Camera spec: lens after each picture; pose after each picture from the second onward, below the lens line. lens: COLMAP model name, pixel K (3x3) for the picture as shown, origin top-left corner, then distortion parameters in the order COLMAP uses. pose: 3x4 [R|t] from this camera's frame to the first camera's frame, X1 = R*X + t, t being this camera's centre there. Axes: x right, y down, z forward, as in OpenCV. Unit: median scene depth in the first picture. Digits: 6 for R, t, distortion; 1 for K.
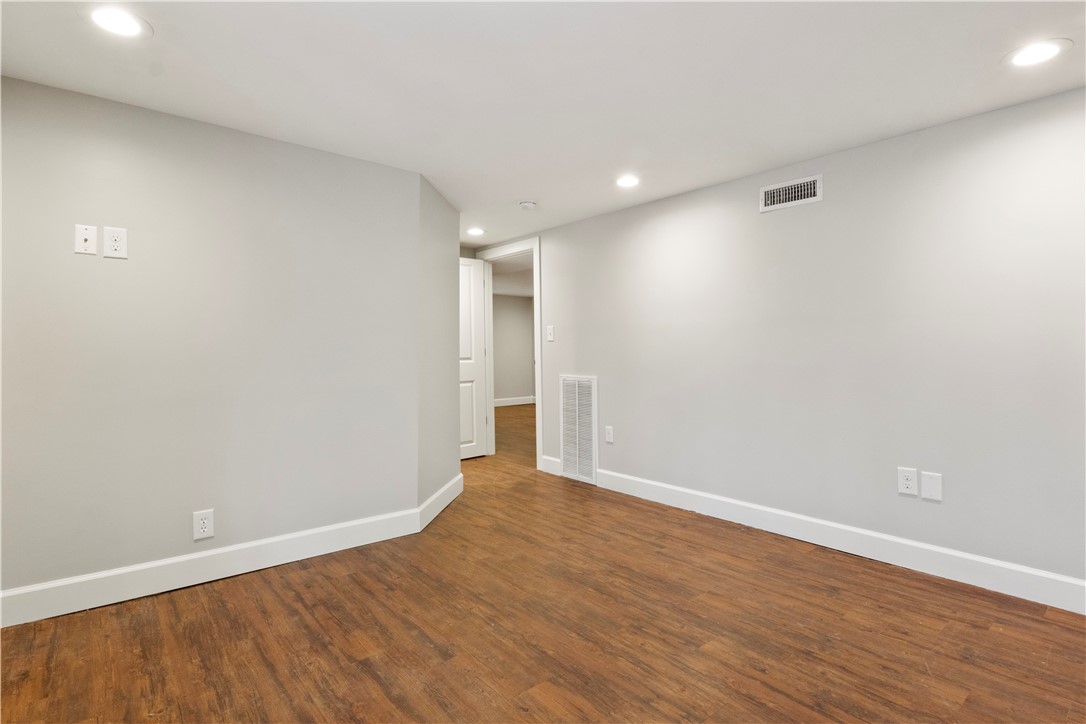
lens RADIAL K [[551.6, 0, 550.1], [0, 551.6, 358.5], [0, 0, 1]] dist [0.000022, -0.006441]
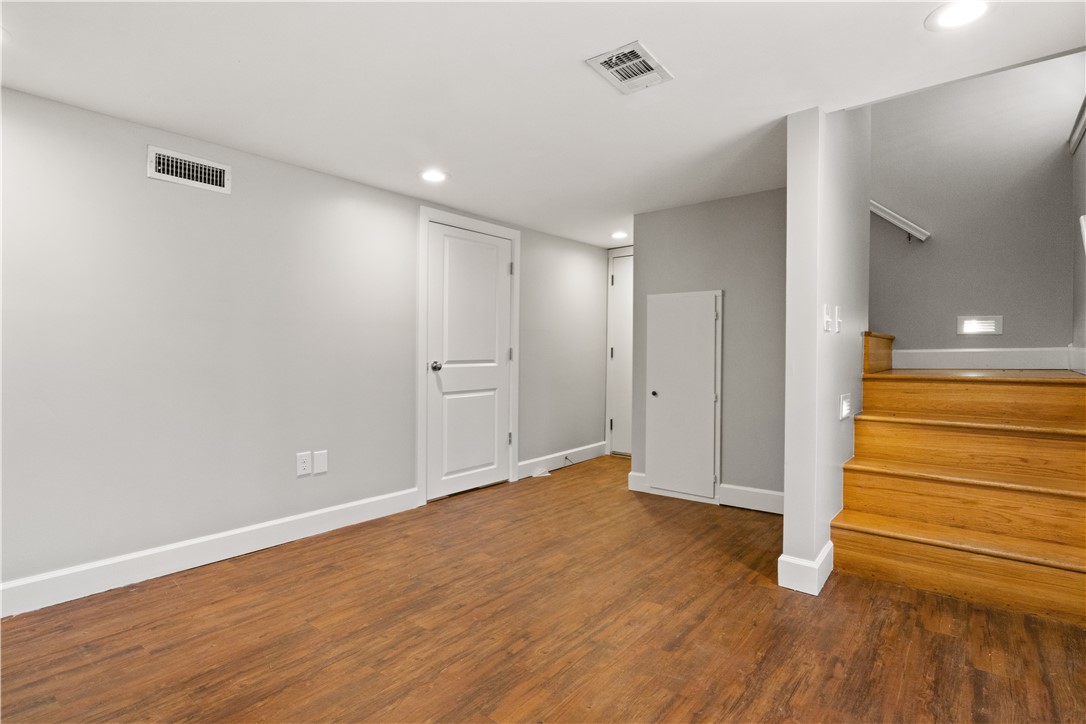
lens RADIAL K [[551.6, 0, 549.4], [0, 551.6, 361.8], [0, 0, 1]] dist [0.000022, -0.006441]
pose [[-0.213742, -0.011122, 0.976827, -0.665473], [0.013116, 0.999812, 0.014254, -0.005736], [-0.976802, 0.015859, -0.213556, 0.799435]]
